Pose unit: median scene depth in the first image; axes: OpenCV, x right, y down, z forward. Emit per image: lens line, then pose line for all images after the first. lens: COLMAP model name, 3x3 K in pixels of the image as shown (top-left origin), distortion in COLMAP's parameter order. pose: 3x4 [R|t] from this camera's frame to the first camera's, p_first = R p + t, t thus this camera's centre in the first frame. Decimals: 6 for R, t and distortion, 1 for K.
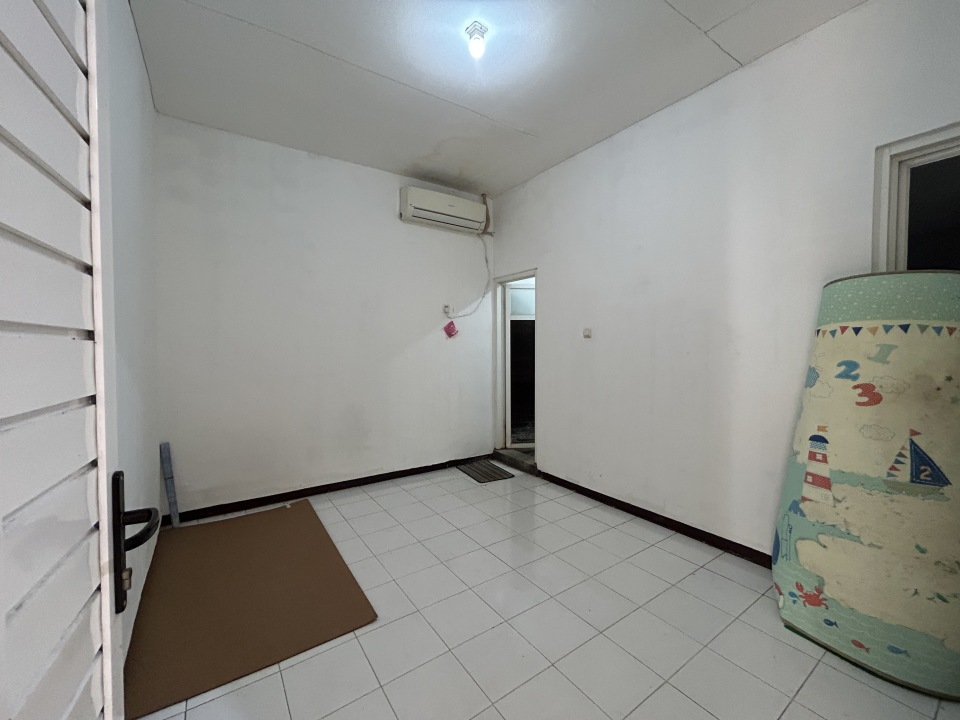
lens RADIAL K [[390.7, 0, 478.1], [0, 390.7, 359.3], [0, 0, 1]] dist [-0.003895, 0.002188]
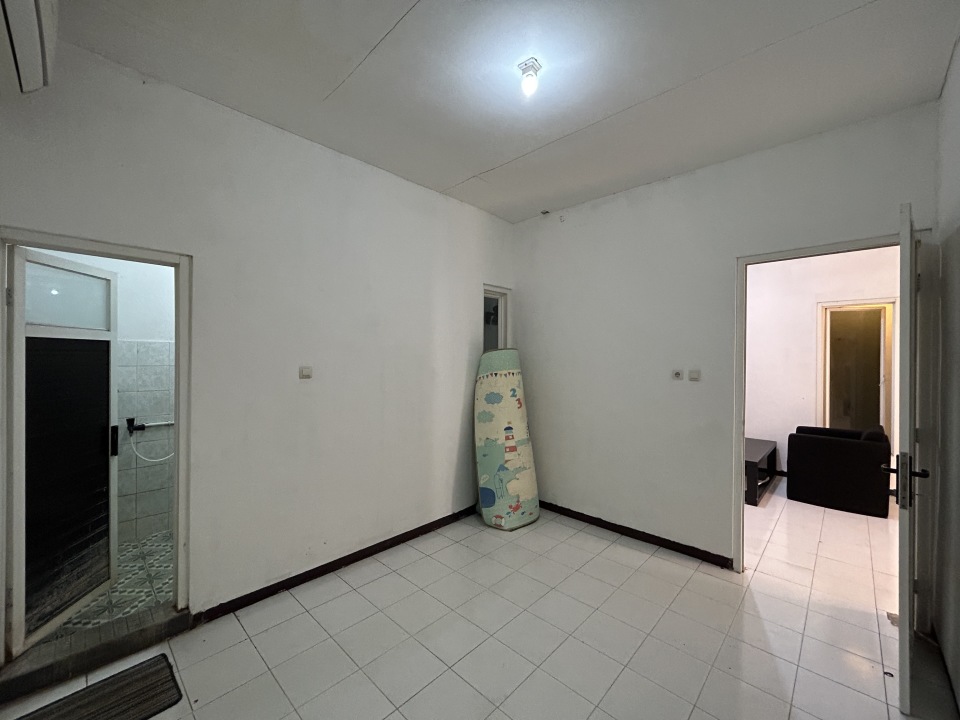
lens RADIAL K [[390.7, 0, 483.4], [0, 390.7, 357.3], [0, 0, 1]] dist [-0.003895, 0.002188]
pose [[-0.210767, -0.000840, 0.977536, -1.058036], [0.023934, 0.999695, 0.006020, -0.176042], [-0.977243, 0.024665, -0.210683, 1.543657]]
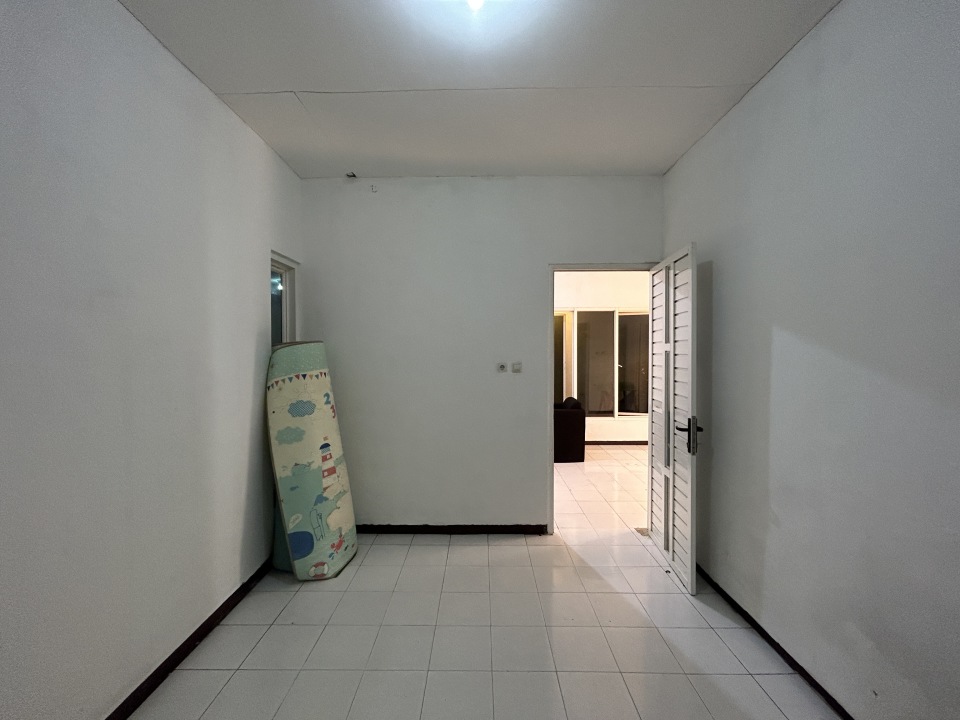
lens RADIAL K [[390.7, 0, 481.4], [0, 390.7, 358.7], [0, 0, 1]] dist [-0.003895, 0.002188]
pose [[-0.816482, -0.007629, 0.577321, -0.512188], [0.022738, 0.998712, 0.045356, -0.193479], [-0.576923, 0.050160, -0.815257, 1.885610]]
